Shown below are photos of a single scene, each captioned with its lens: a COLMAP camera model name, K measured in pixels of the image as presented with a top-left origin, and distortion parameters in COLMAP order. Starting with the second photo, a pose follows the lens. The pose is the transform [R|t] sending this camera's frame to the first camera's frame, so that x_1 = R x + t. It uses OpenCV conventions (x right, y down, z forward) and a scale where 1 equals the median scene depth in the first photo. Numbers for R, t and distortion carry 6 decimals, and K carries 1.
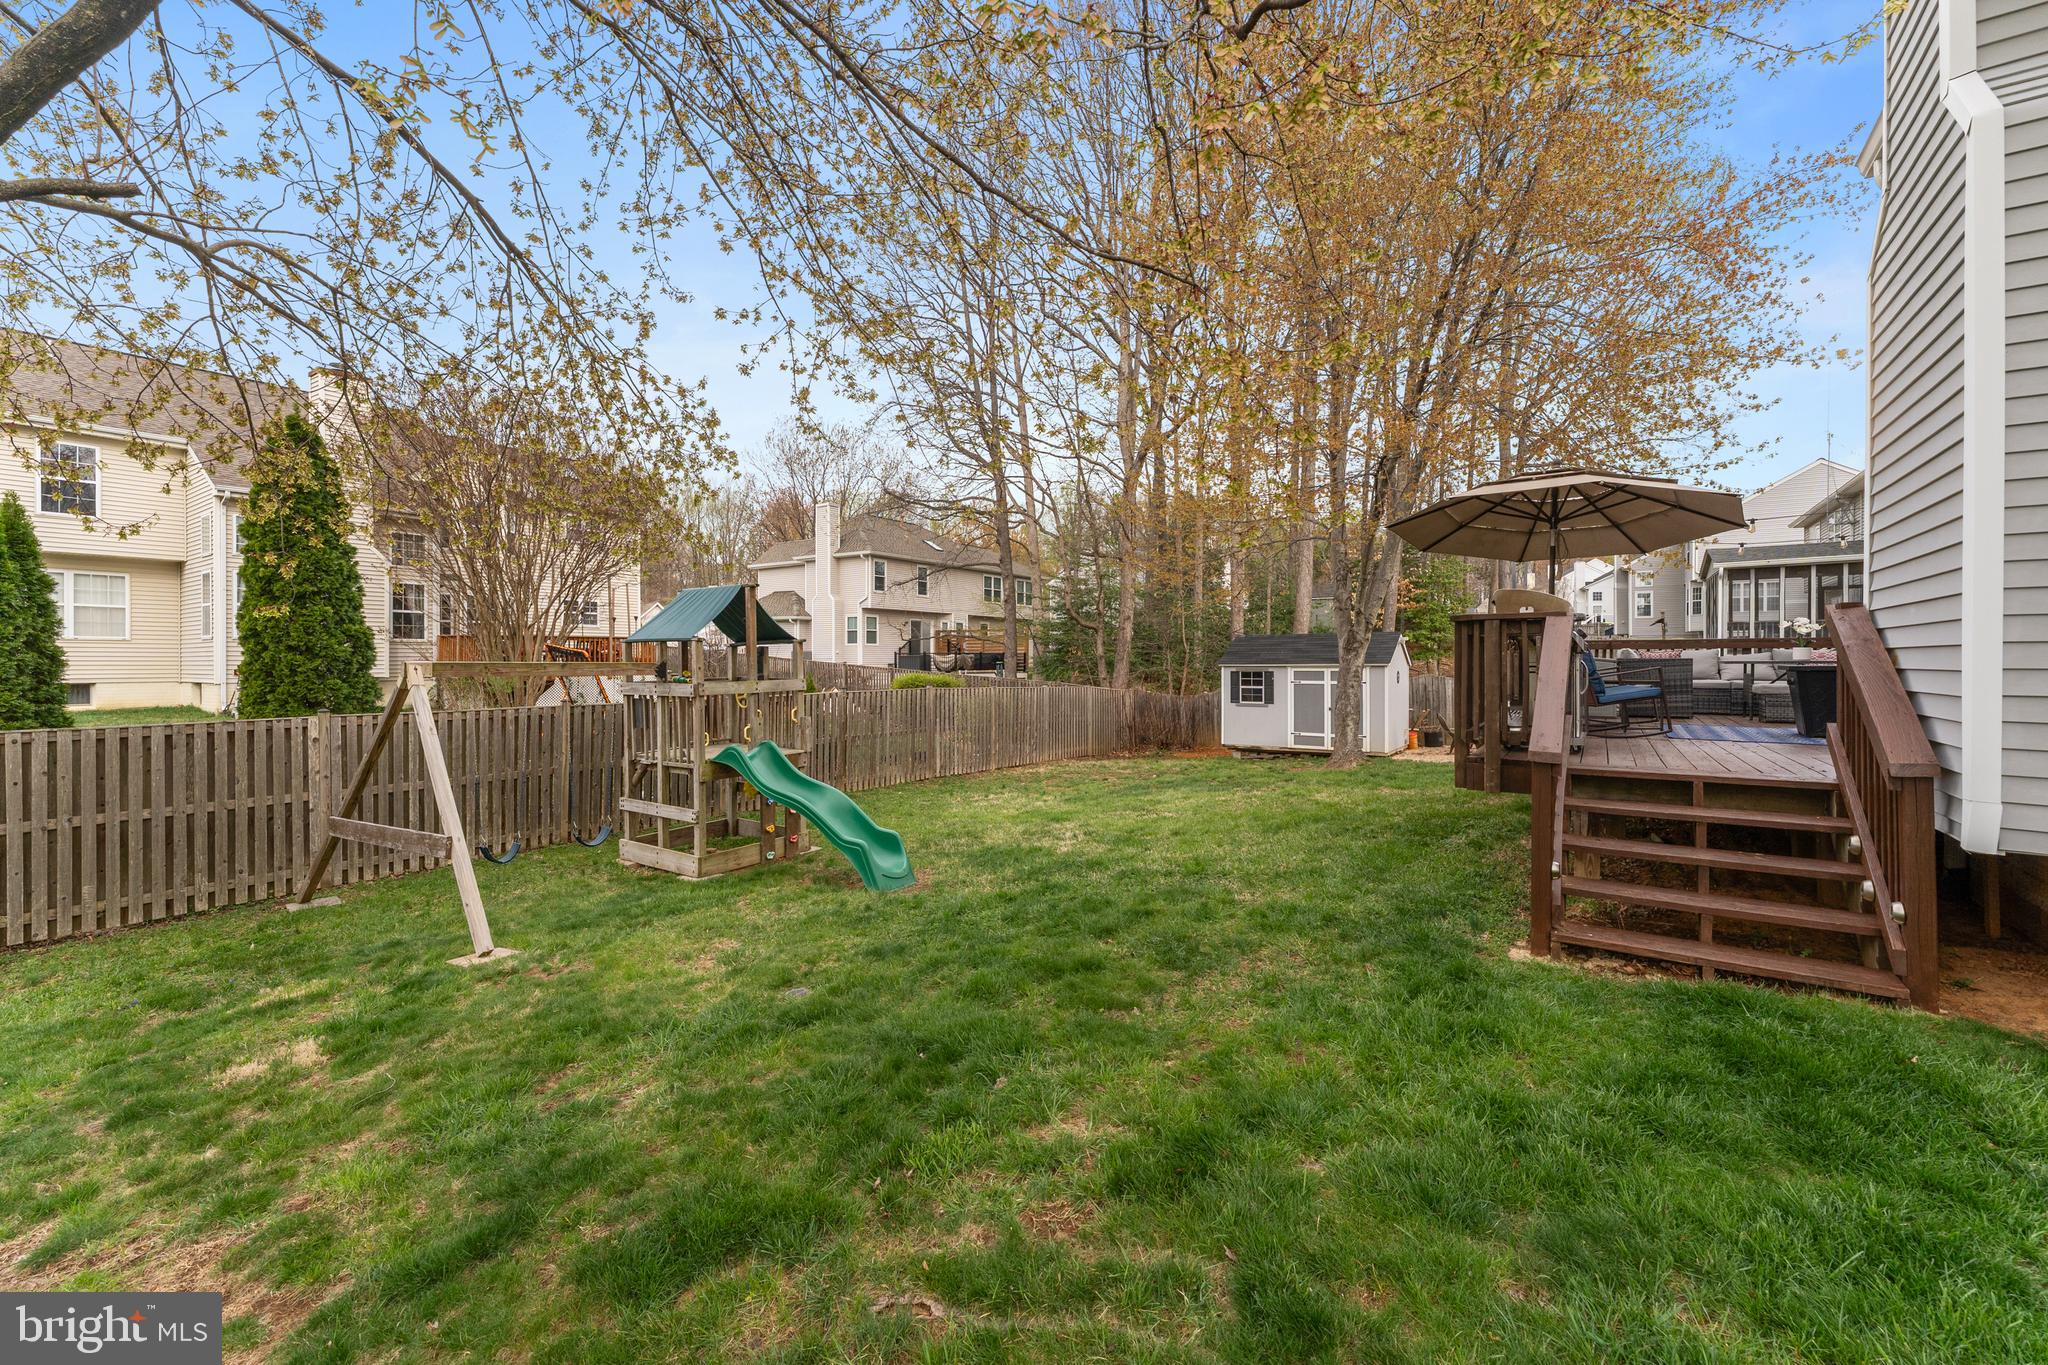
lens RADIAL K [[826.9, 0, 1024.0], [0, 826.9, 682.5], [0, 0, 1]] dist [-0.001524, -0.000132]
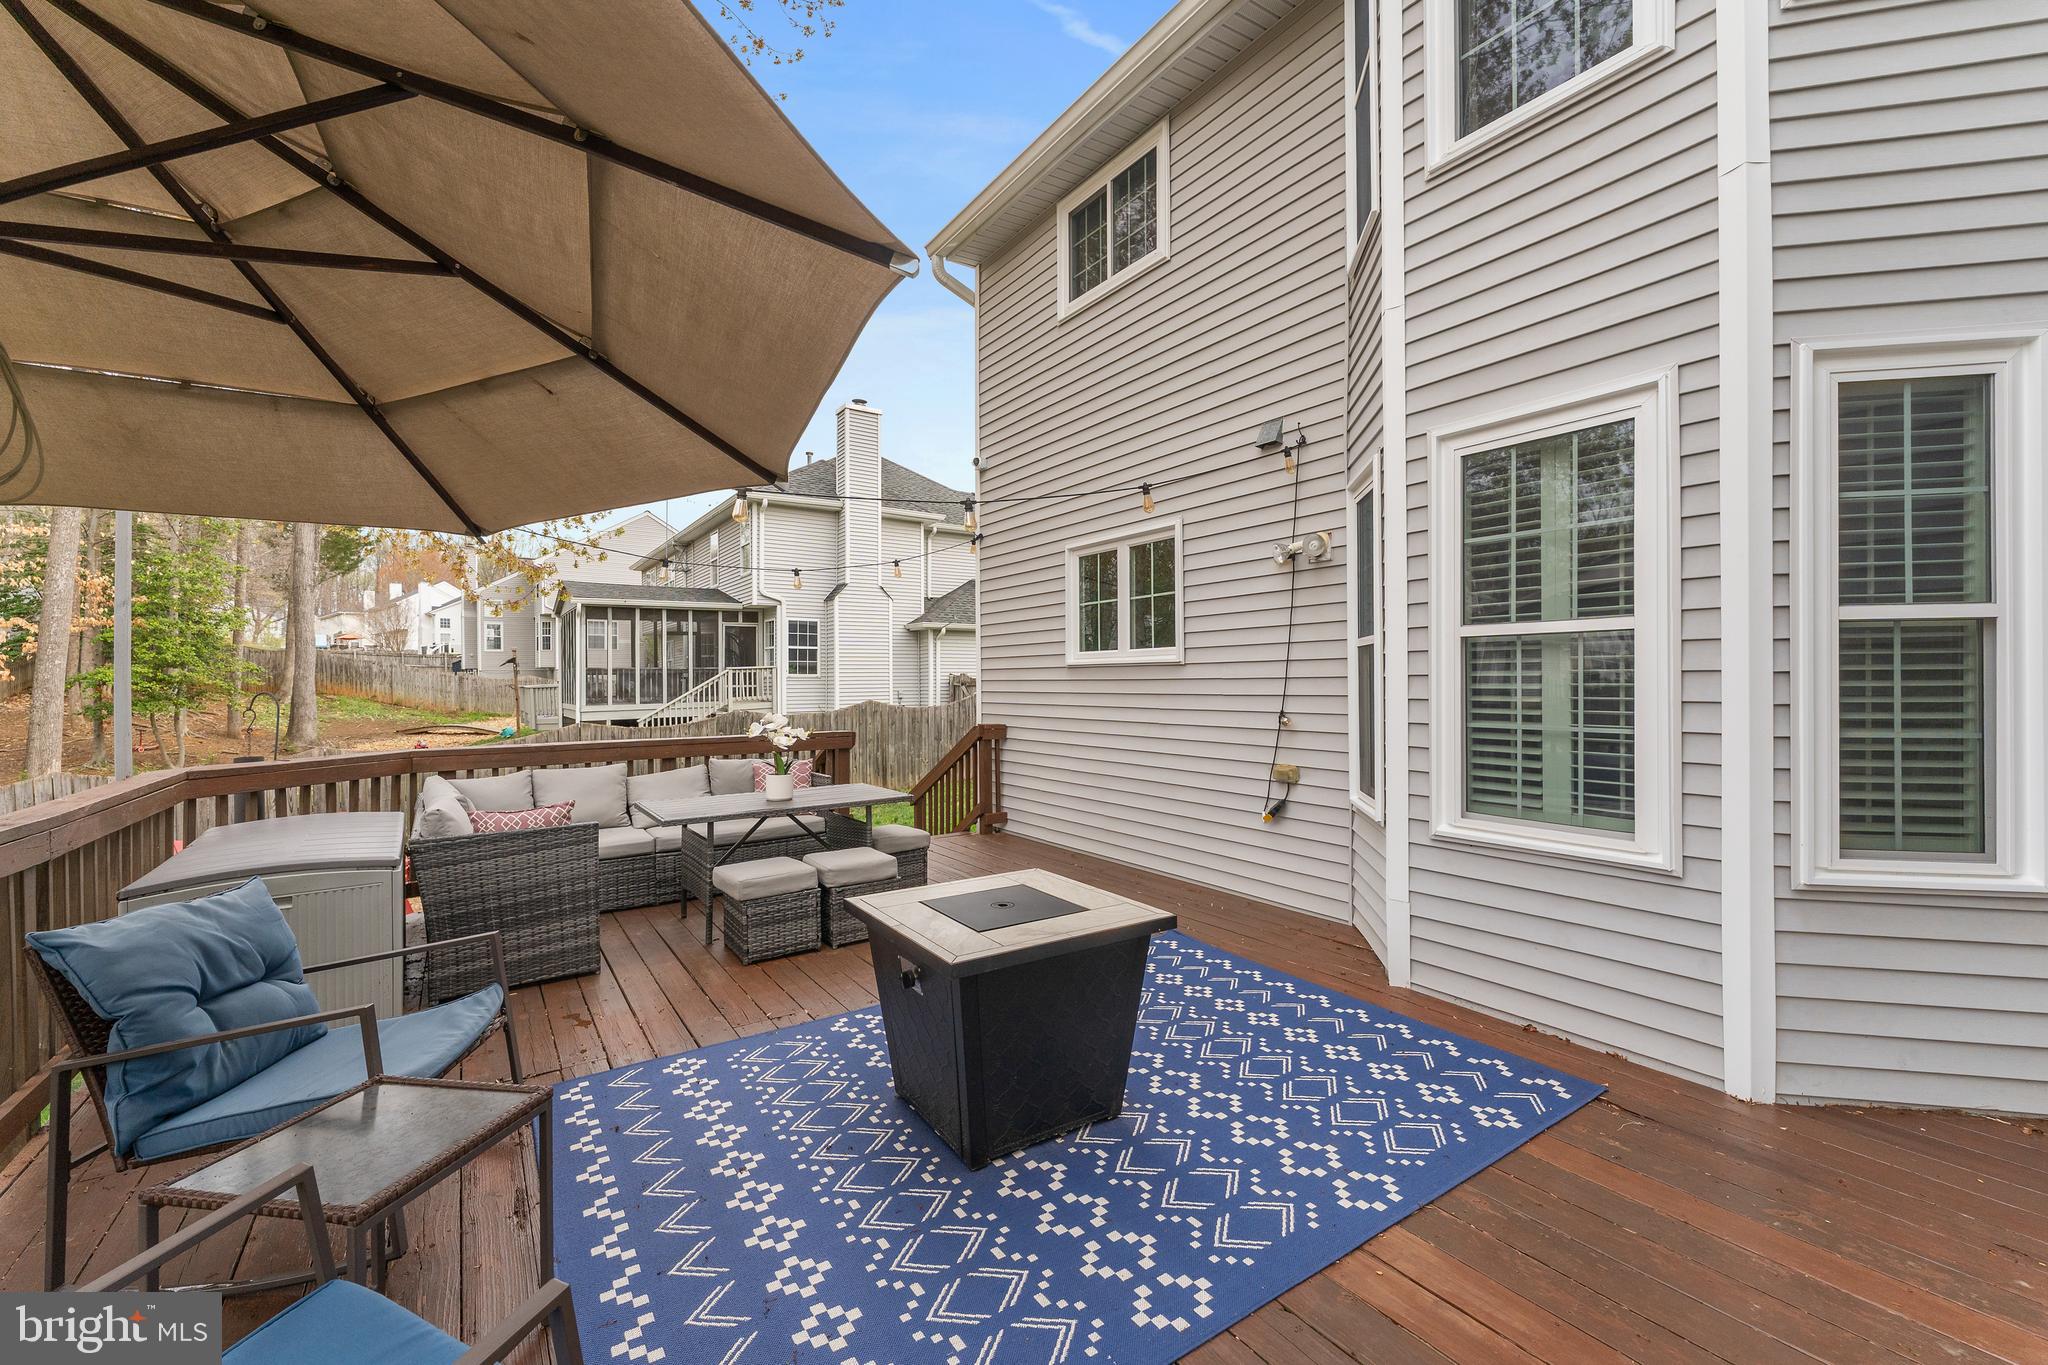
lens RADIAL K [[826.9, 0, 1024.0], [0, 826.9, 682.5], [0, 0, 1]] dist [-0.001524, -0.000132]
pose [[0.351096, -0.001296, 0.936339, 0.111722], [0.029481, 0.999519, -0.009671, -0.019084], [-0.935875, 0.031000, 0.350965, 0.146876]]
